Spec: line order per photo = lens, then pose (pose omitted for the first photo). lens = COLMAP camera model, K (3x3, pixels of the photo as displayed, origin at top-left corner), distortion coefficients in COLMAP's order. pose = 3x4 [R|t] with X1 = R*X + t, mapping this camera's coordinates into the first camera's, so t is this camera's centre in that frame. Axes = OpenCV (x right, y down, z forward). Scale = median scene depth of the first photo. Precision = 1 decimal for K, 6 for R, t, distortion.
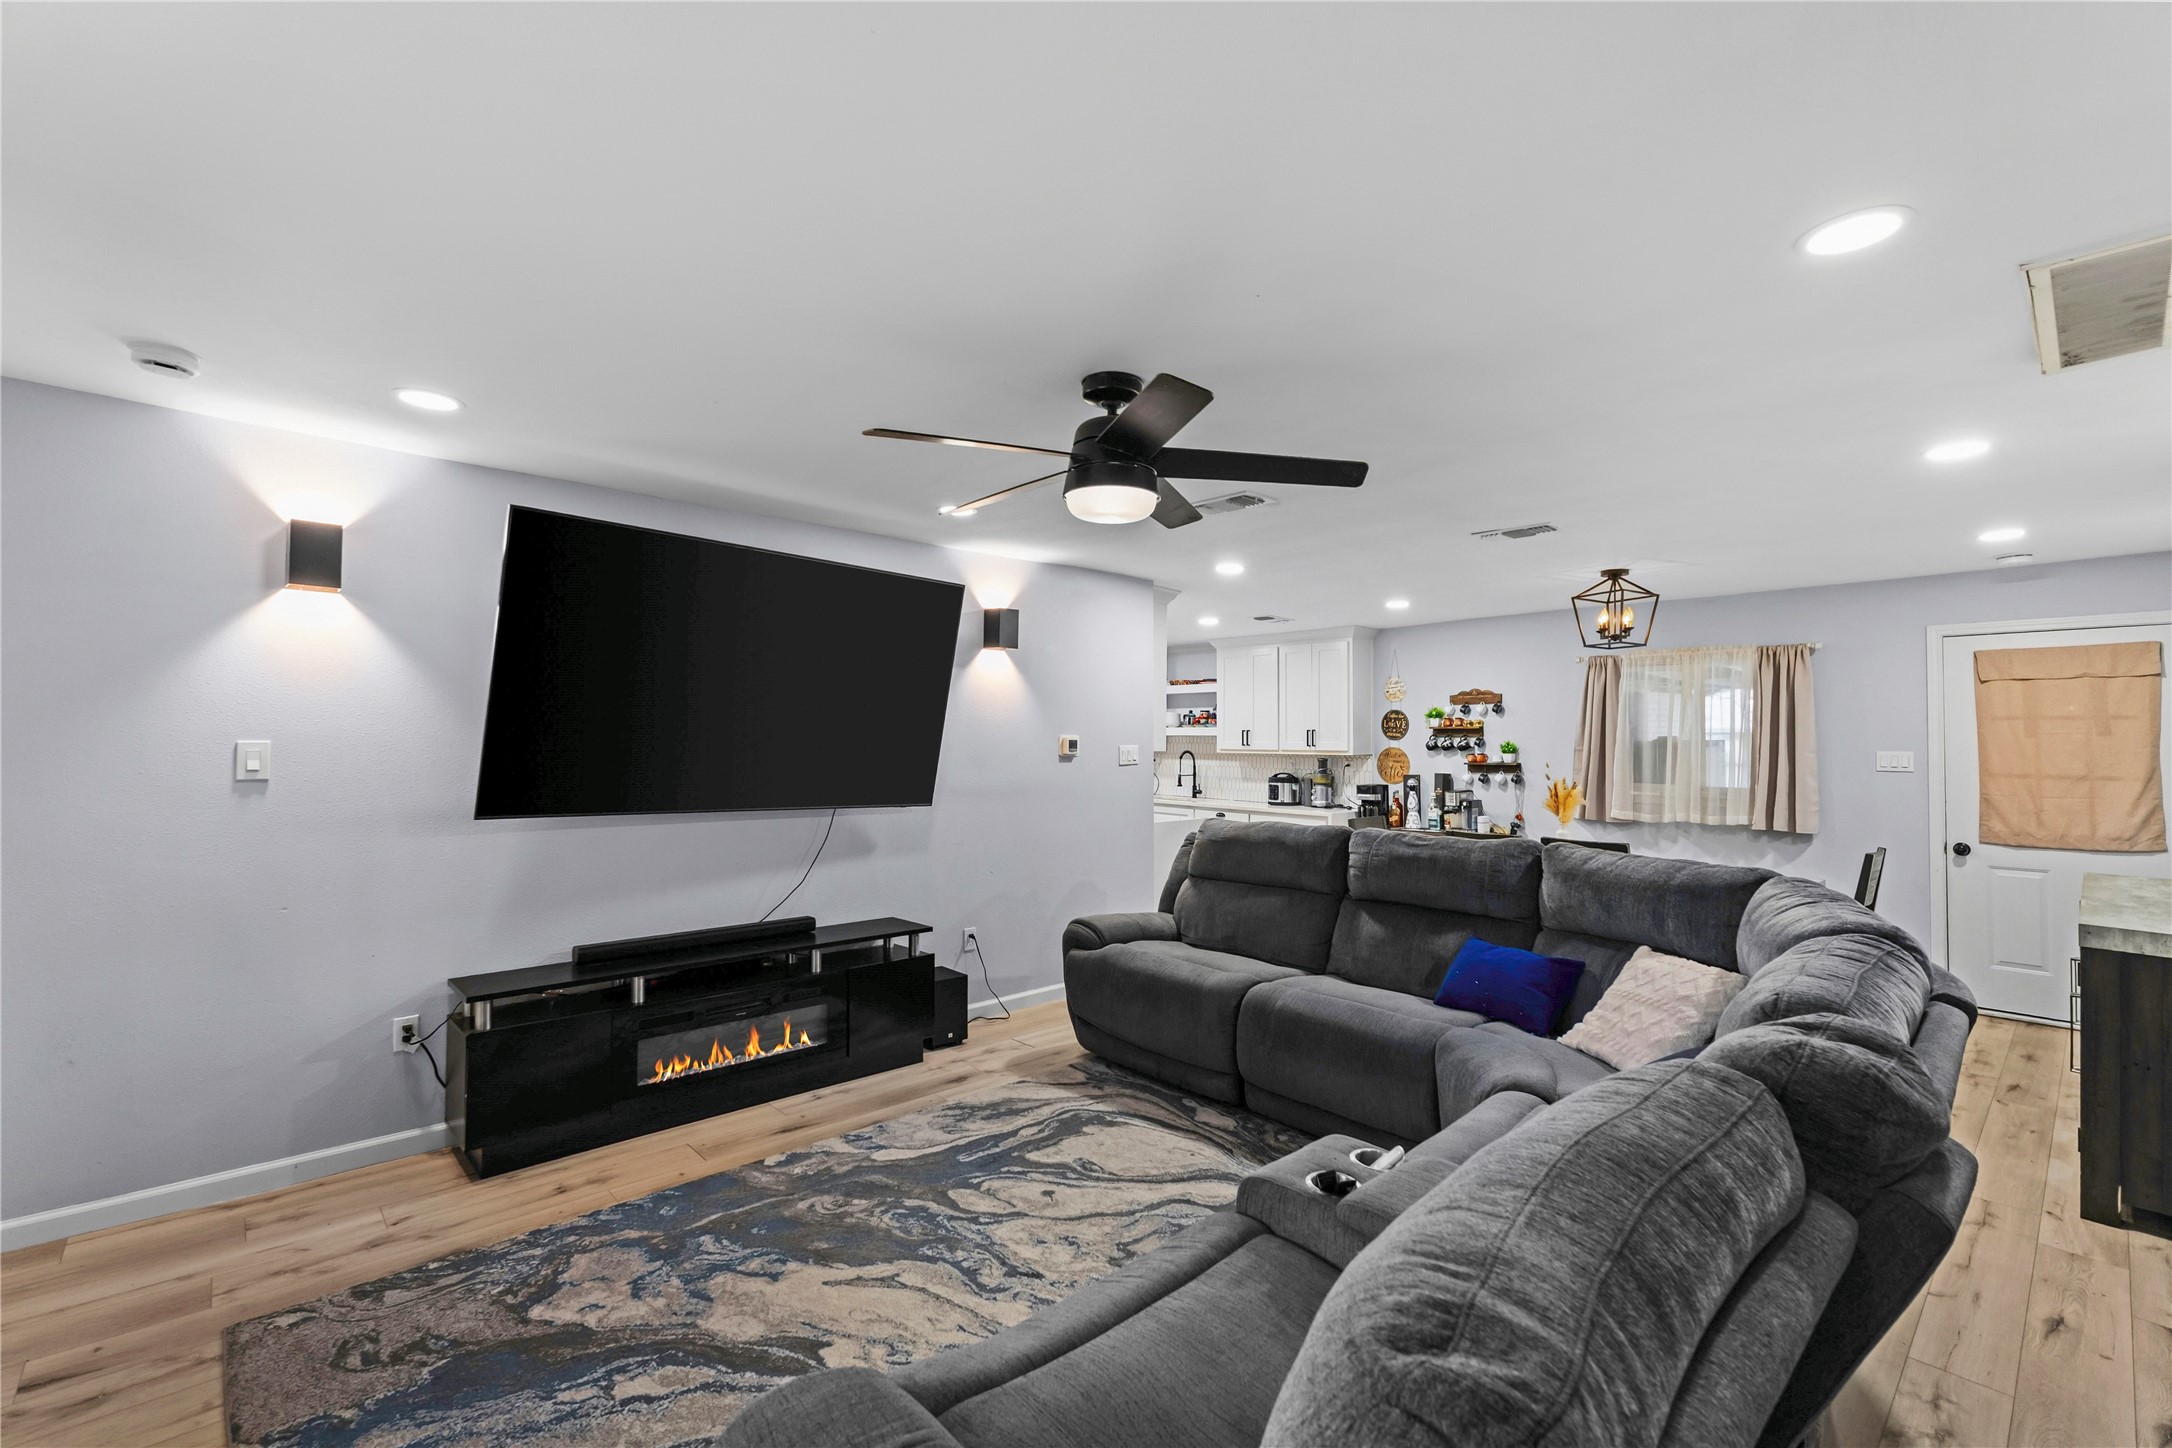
lens RADIAL K [[931.9, 0, 1091.1], [0, 931.9, 717.6], [0, 0, 1]] dist [0.004698, 0.000240]
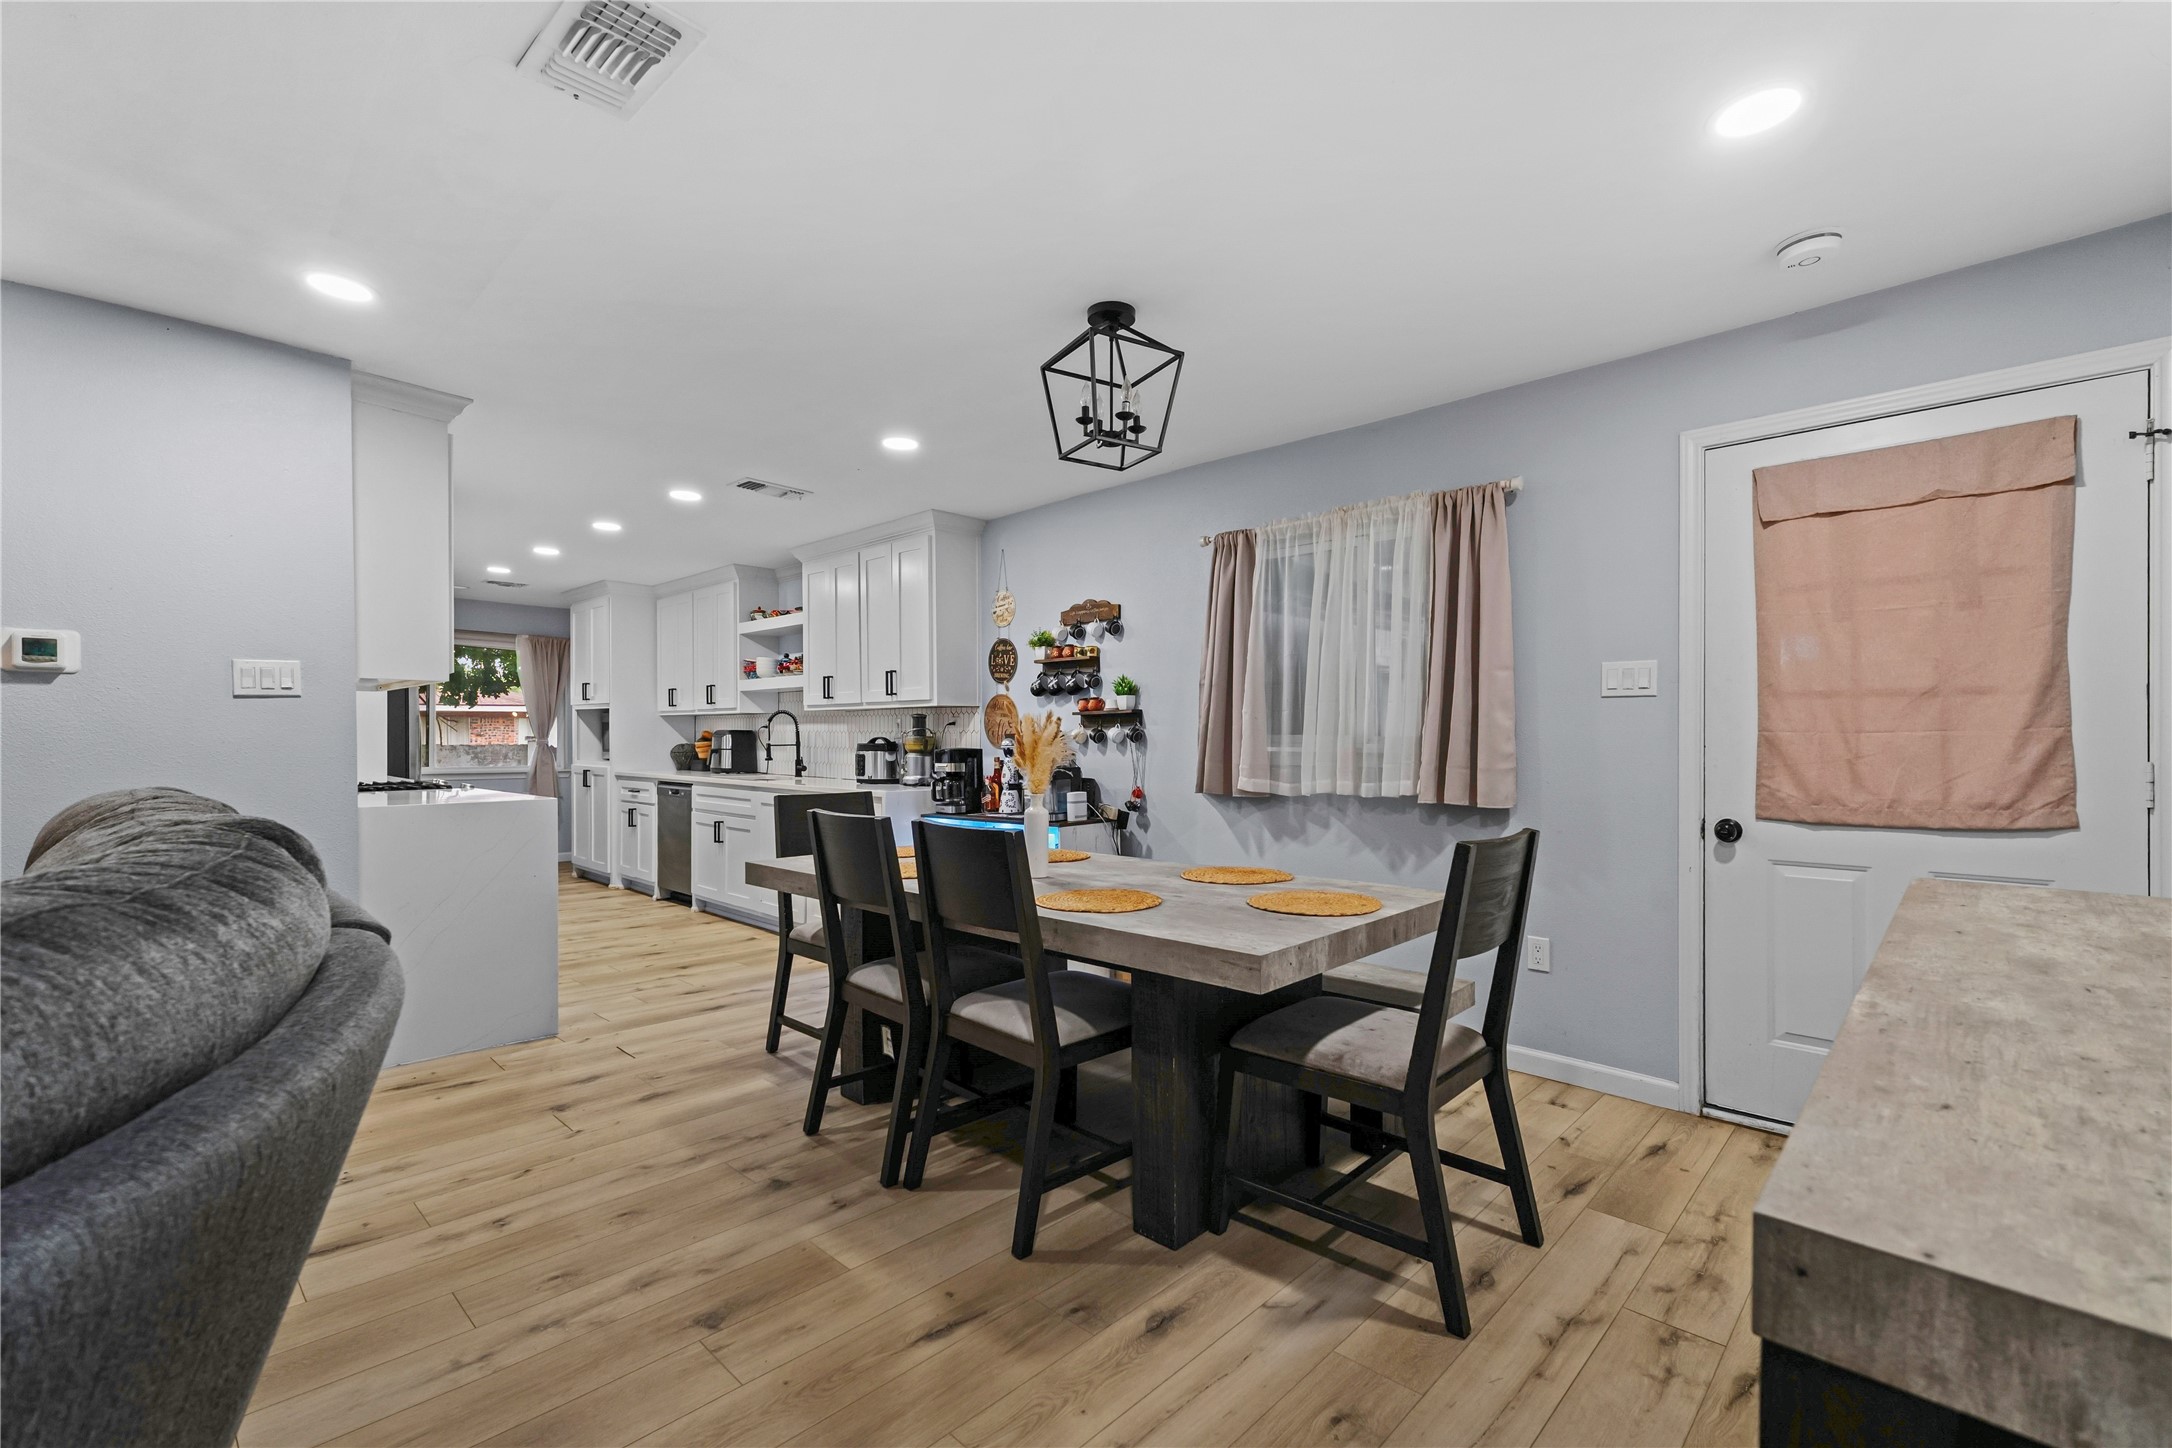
lens RADIAL K [[936.8, 0, 1101.0], [0, 936.8, 739.7], [0, 0, 1]] dist [0.003871, 0.000388]
pose [[0.997623, -0.007692, 0.068480, 0.546312], [0.005781, 0.999589, 0.028065, 0.072123], [-0.068667, -0.027603, 0.997258, 0.494568]]
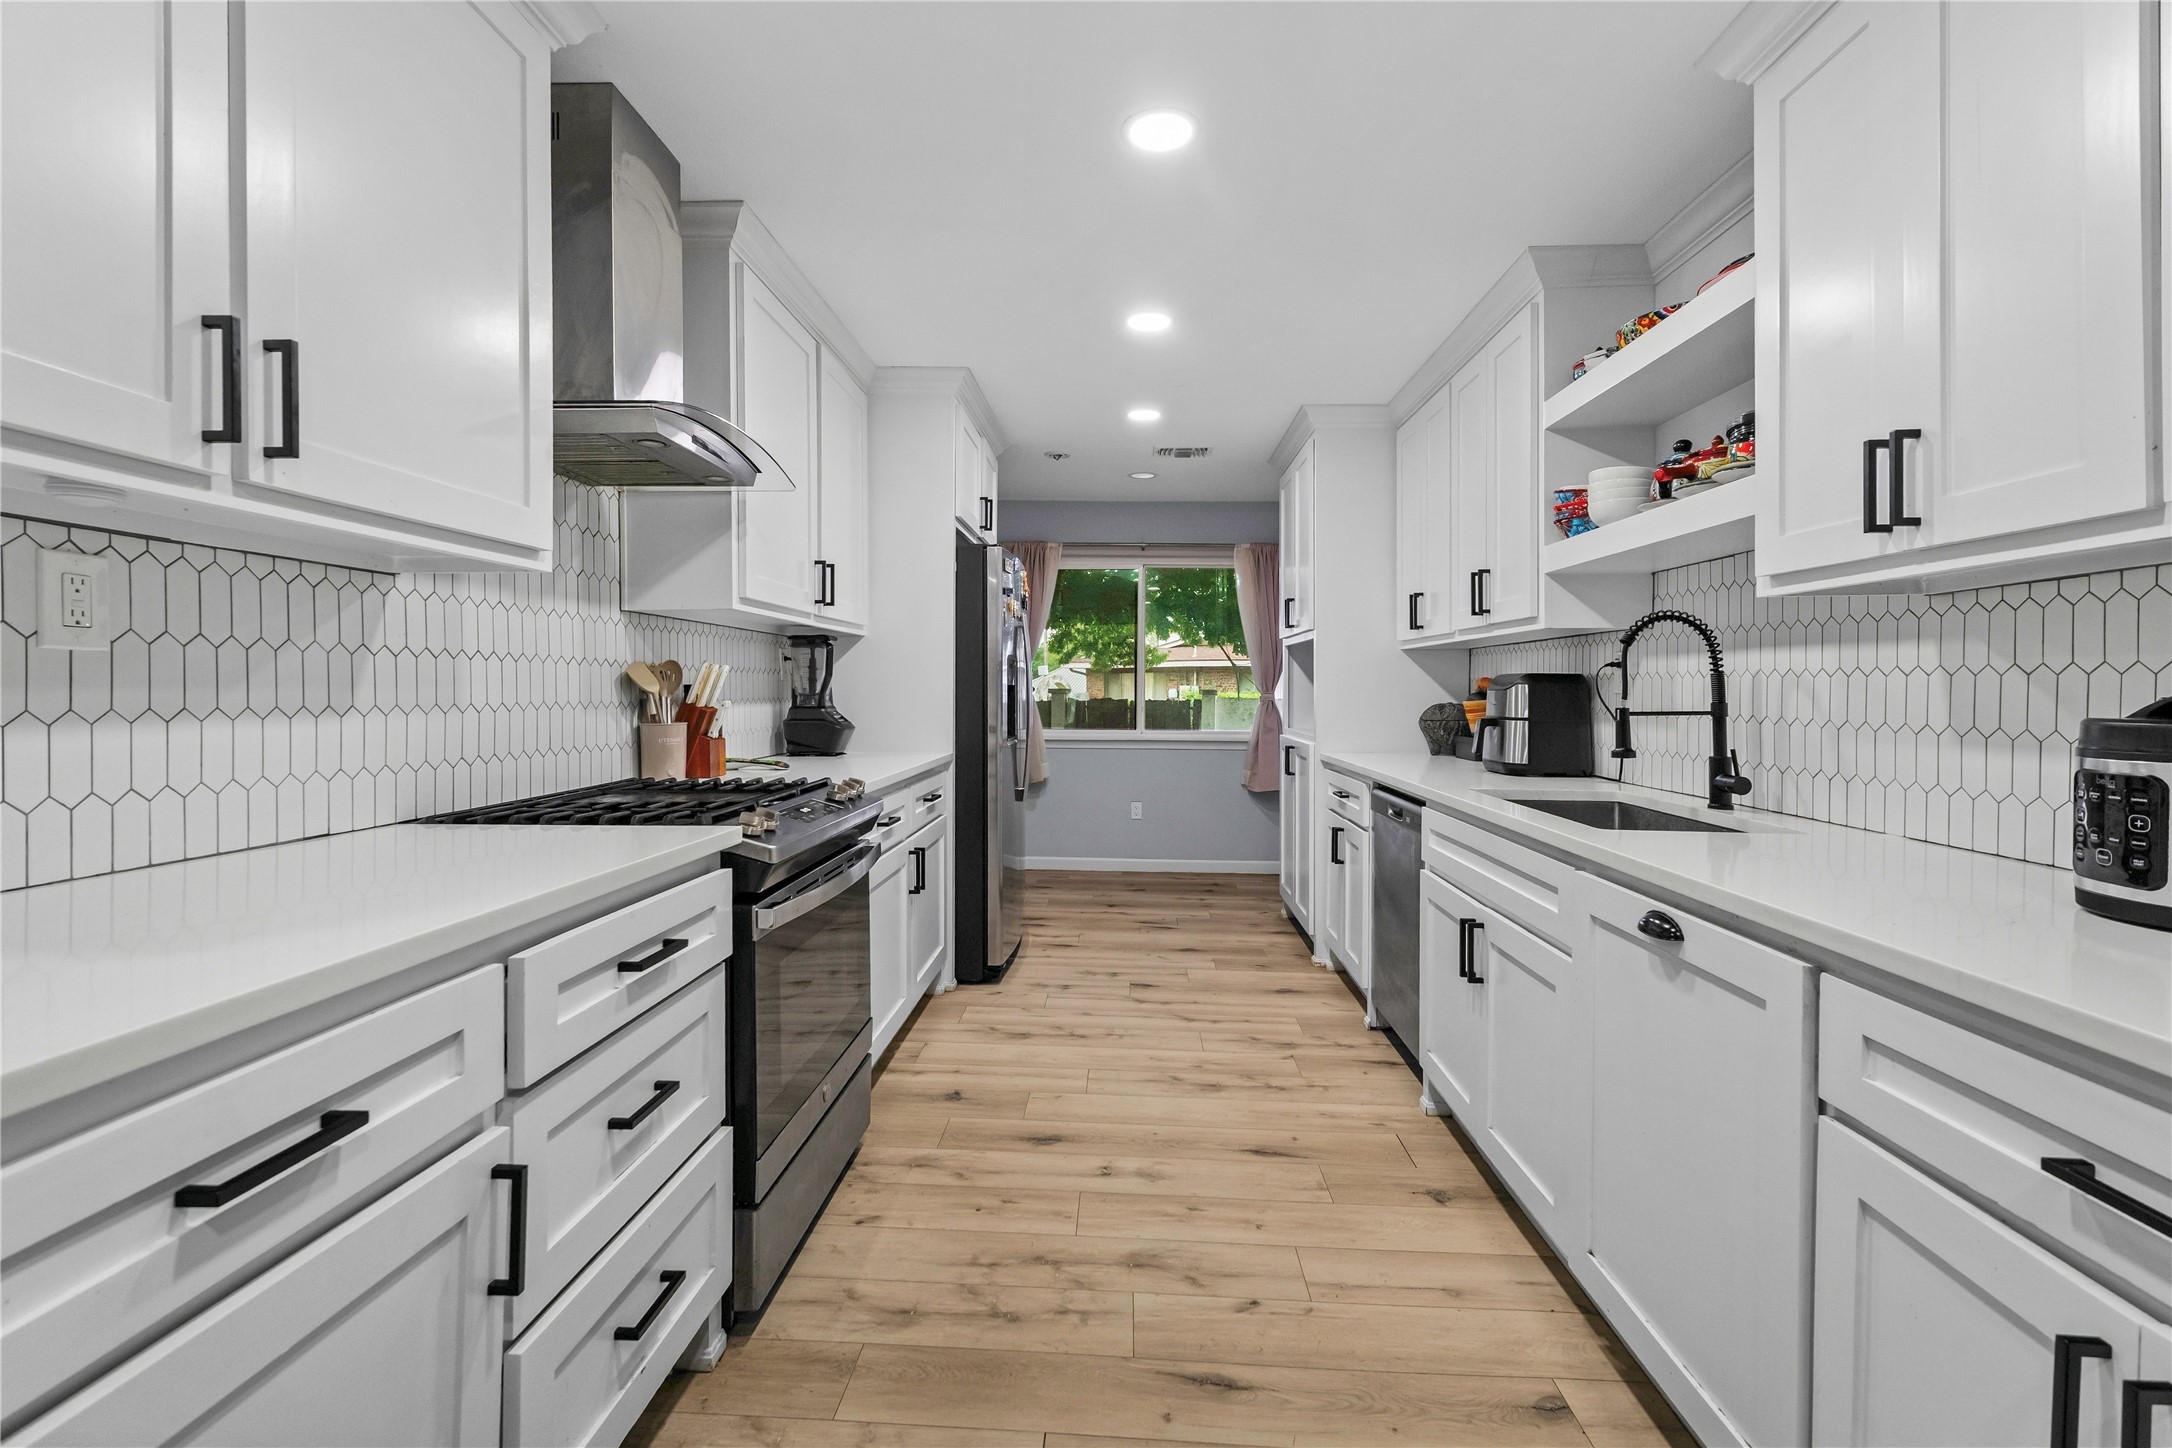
lens RADIAL K [[942.4, 0, 1079.4], [0, 942.4, 693.7], [0, 0, 1]] dist [0.001901, 0.000328]
pose [[0.696635, -0.003305, -0.717418, 0.316907], [0.020424, 0.999675, 0.015227, 0.091989], [0.717134, -0.025261, 0.696477, 1.324496]]
